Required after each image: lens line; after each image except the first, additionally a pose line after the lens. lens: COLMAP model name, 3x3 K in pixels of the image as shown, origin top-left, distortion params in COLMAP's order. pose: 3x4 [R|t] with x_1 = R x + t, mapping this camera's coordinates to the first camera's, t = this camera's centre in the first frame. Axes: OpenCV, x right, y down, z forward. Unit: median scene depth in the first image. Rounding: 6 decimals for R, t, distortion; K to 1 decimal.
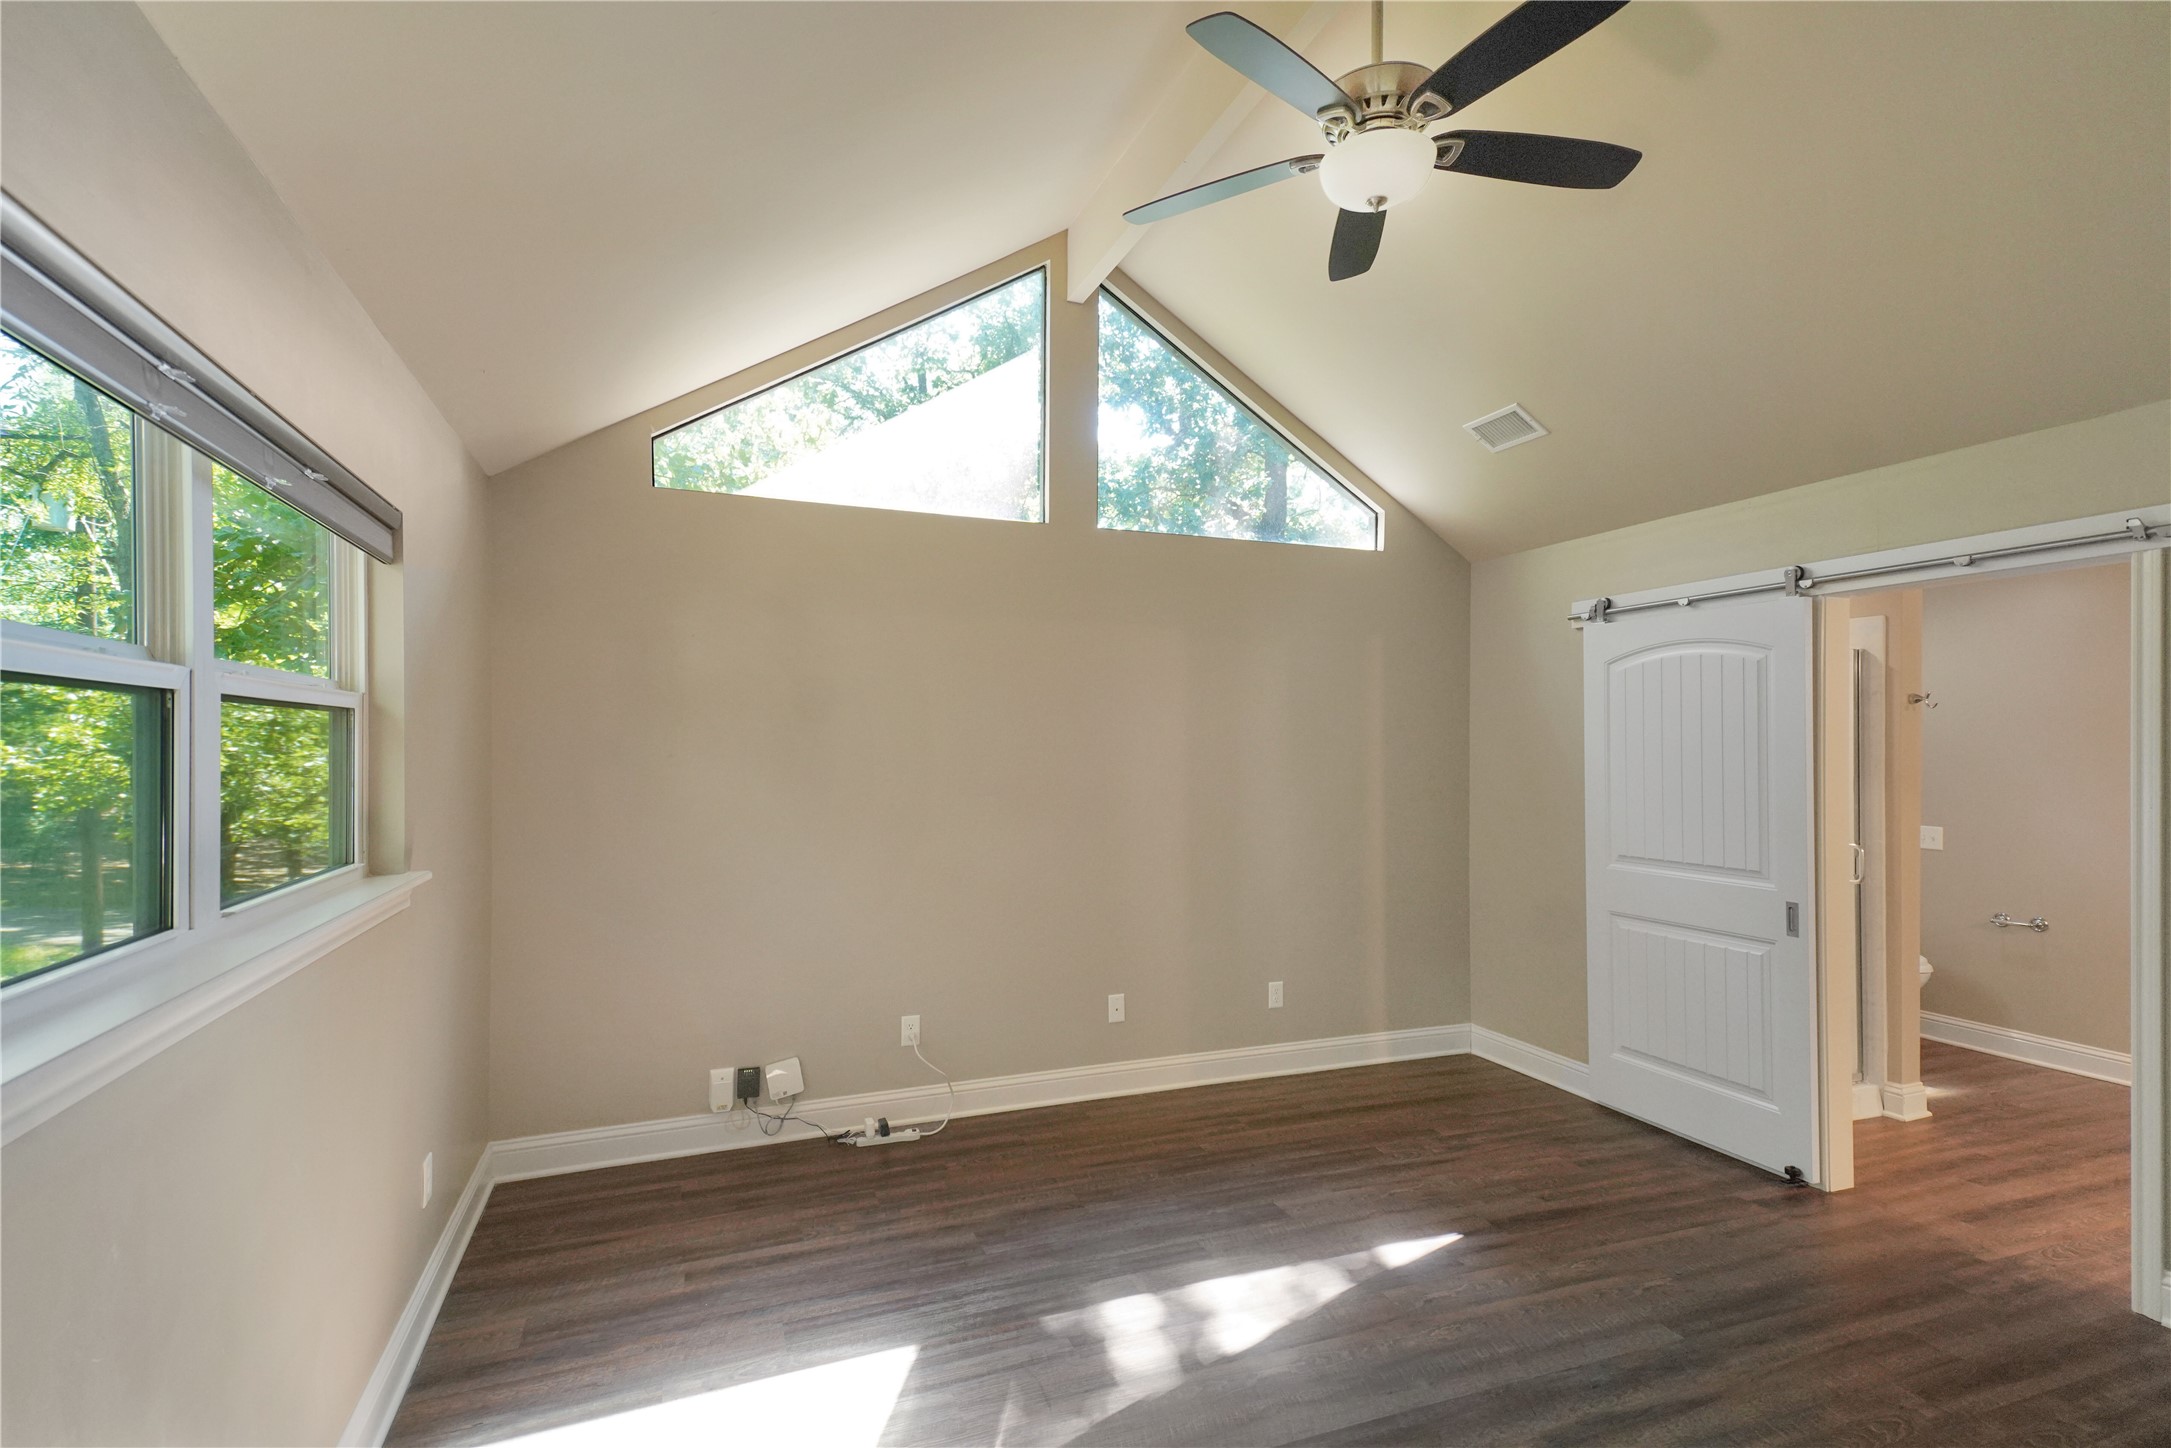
lens RADIAL K [[1014.6, 0, 1043.3], [0, 1014.6, 742.8], [0, 0, 1]] dist [-0.000338, 0.000353]
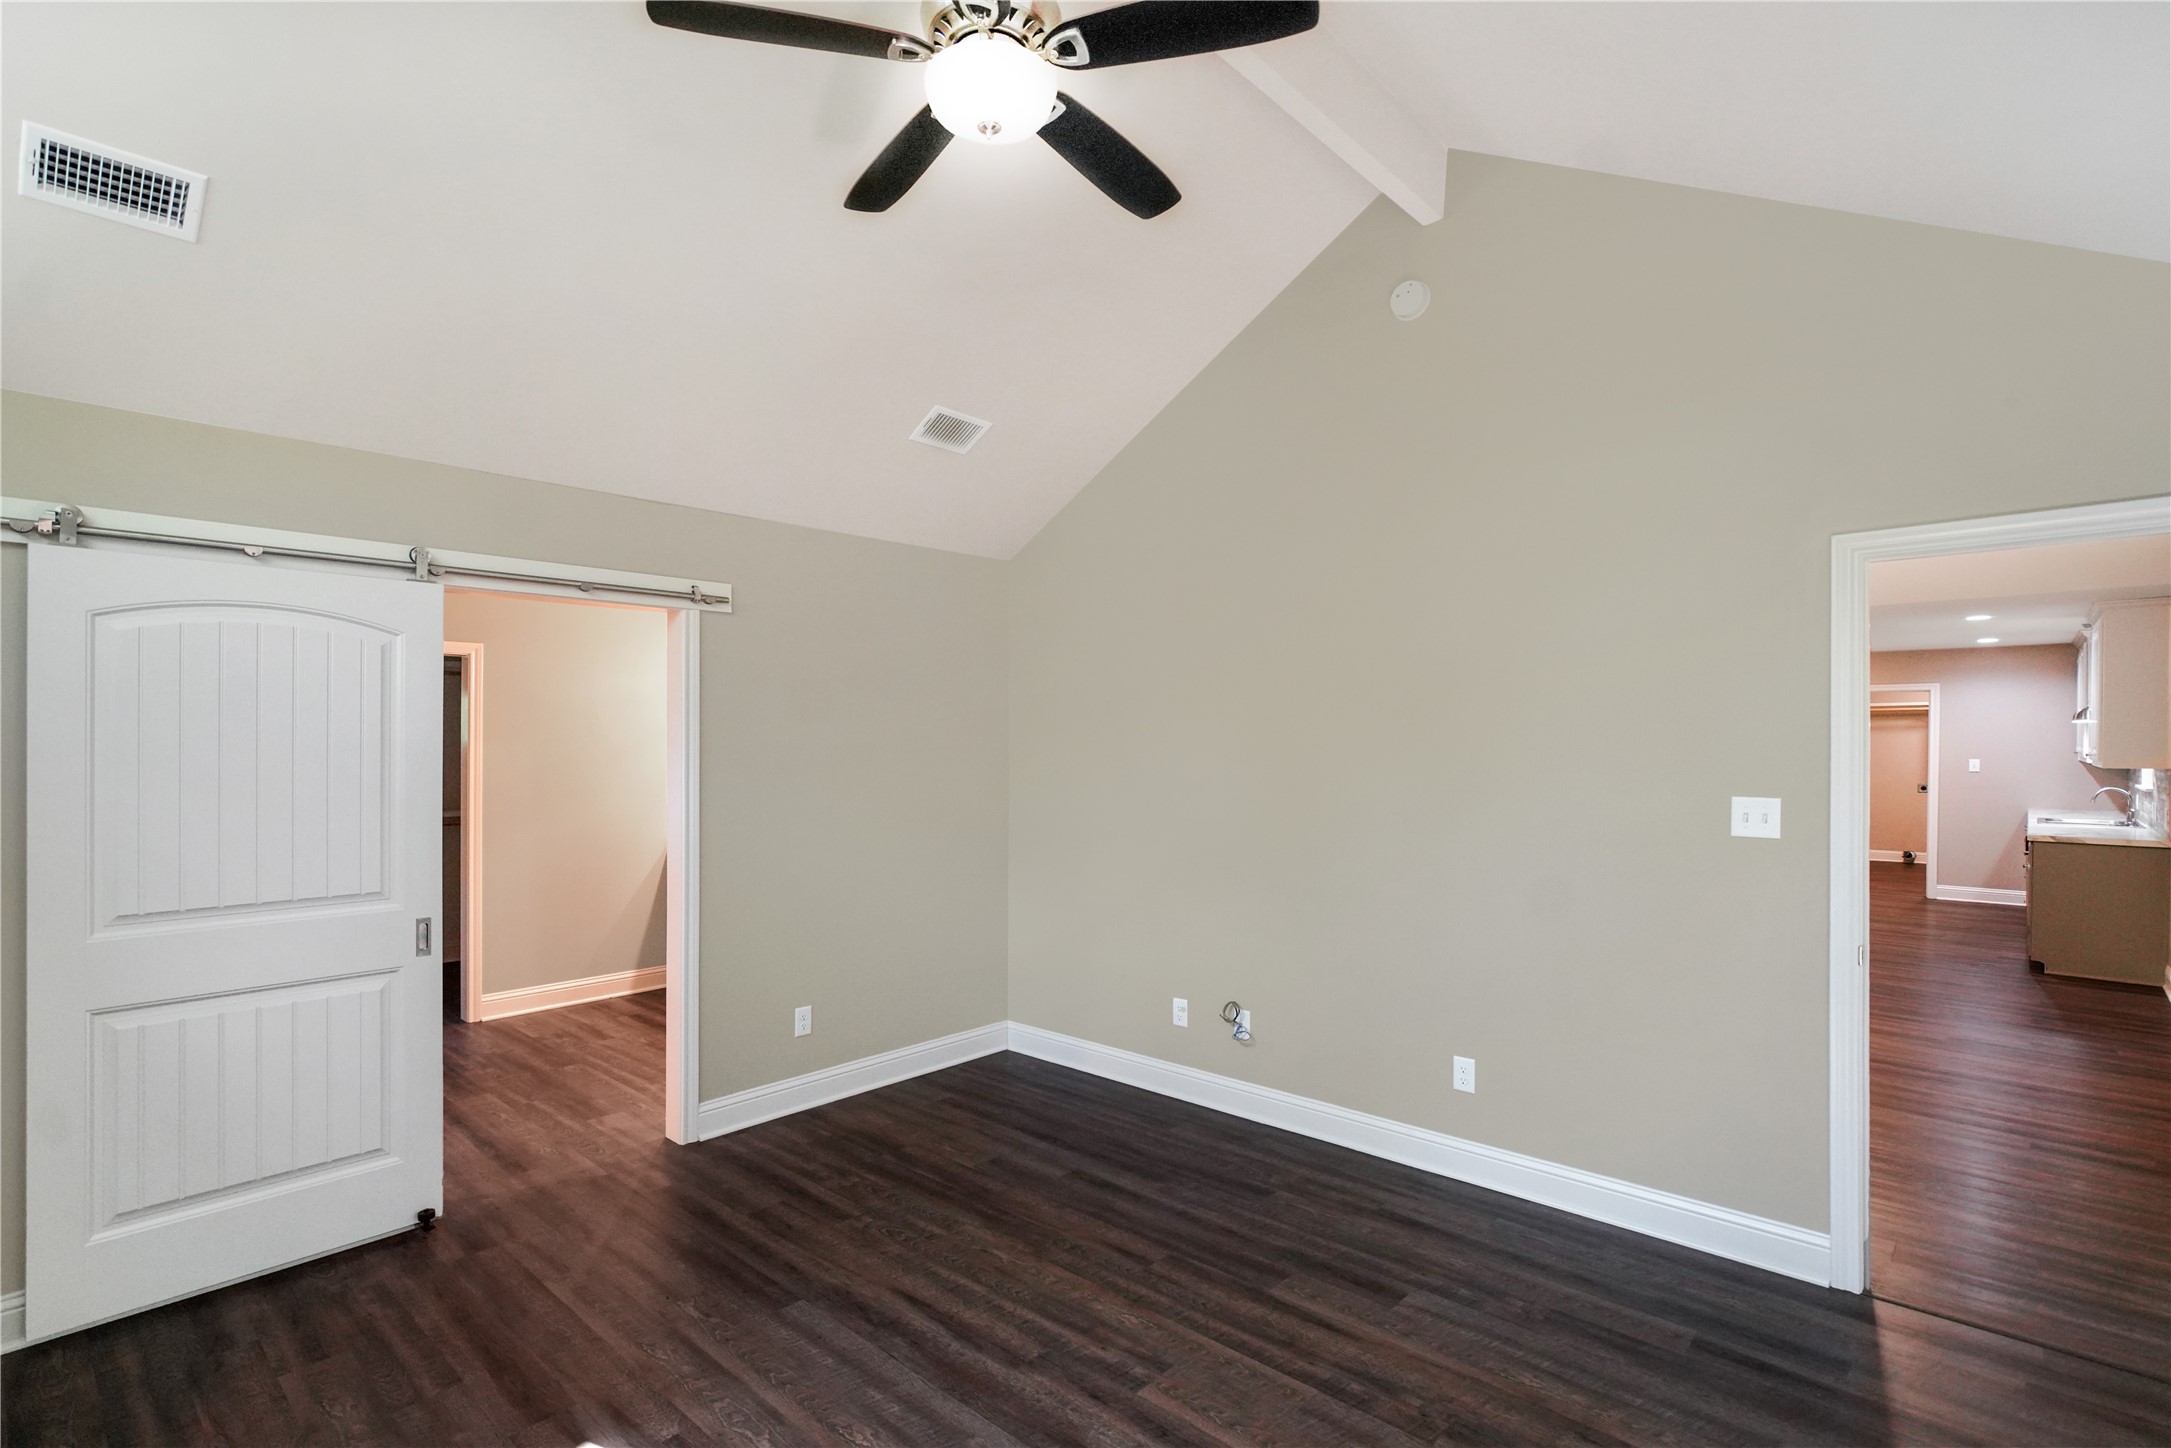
lens RADIAL K [[1014.6, 0, 1043.3], [0, 1014.6, 742.8], [0, 0, 1]] dist [-0.000338, 0.000353]
pose [[-0.454311, 0.001028, 0.890843, -0.409568], [-0.002148, 0.999995, -0.002249, 0.002288], [-0.890841, -0.002936, -0.454307, 1.186547]]
